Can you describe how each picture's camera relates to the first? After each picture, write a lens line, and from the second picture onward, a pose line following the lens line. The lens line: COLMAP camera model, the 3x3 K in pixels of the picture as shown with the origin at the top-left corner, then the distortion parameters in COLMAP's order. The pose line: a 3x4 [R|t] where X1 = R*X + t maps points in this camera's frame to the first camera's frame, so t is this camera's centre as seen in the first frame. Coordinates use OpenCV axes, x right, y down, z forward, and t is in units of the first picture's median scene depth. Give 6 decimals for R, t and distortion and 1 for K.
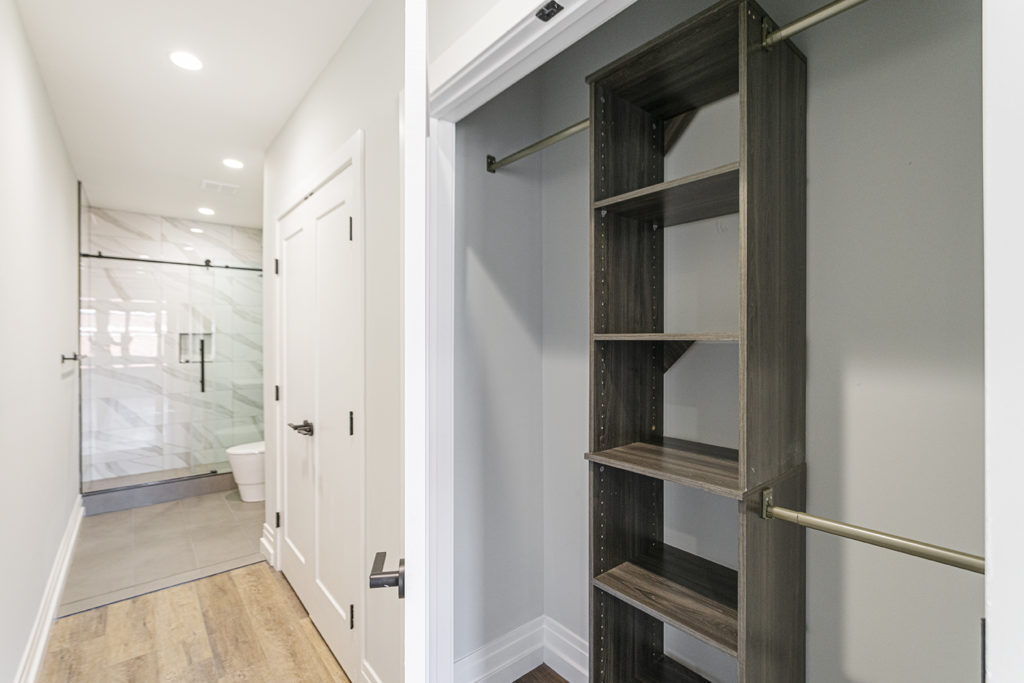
lens RADIAL K [[457.0, 0, 524.4], [0, 457.0, 339.0], [0, 0, 1]] dist [-0.001964, -0.000826]
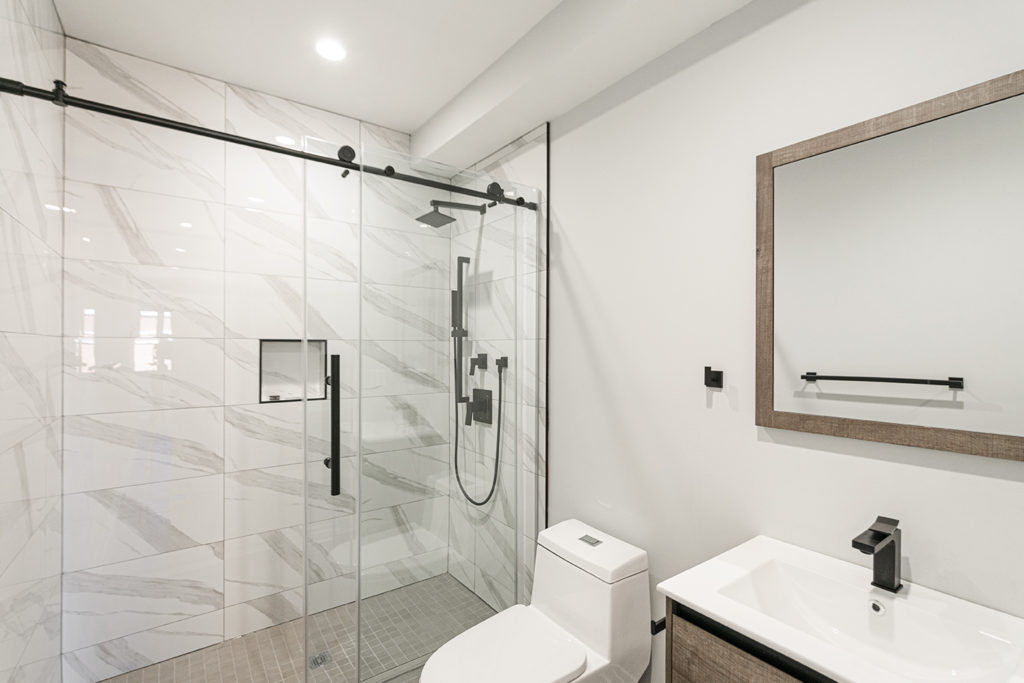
lens RADIAL K [[462.8, 0, 517.4], [0, 462.8, 345.5], [0, 0, 1]] dist [0.002489, 0.000649]
pose [[0.997836, 0.004184, -0.065620, -0.523353], [-0.004543, 0.999975, -0.005331, -0.004800], [0.065596, 0.005618, 0.997830, 0.618607]]
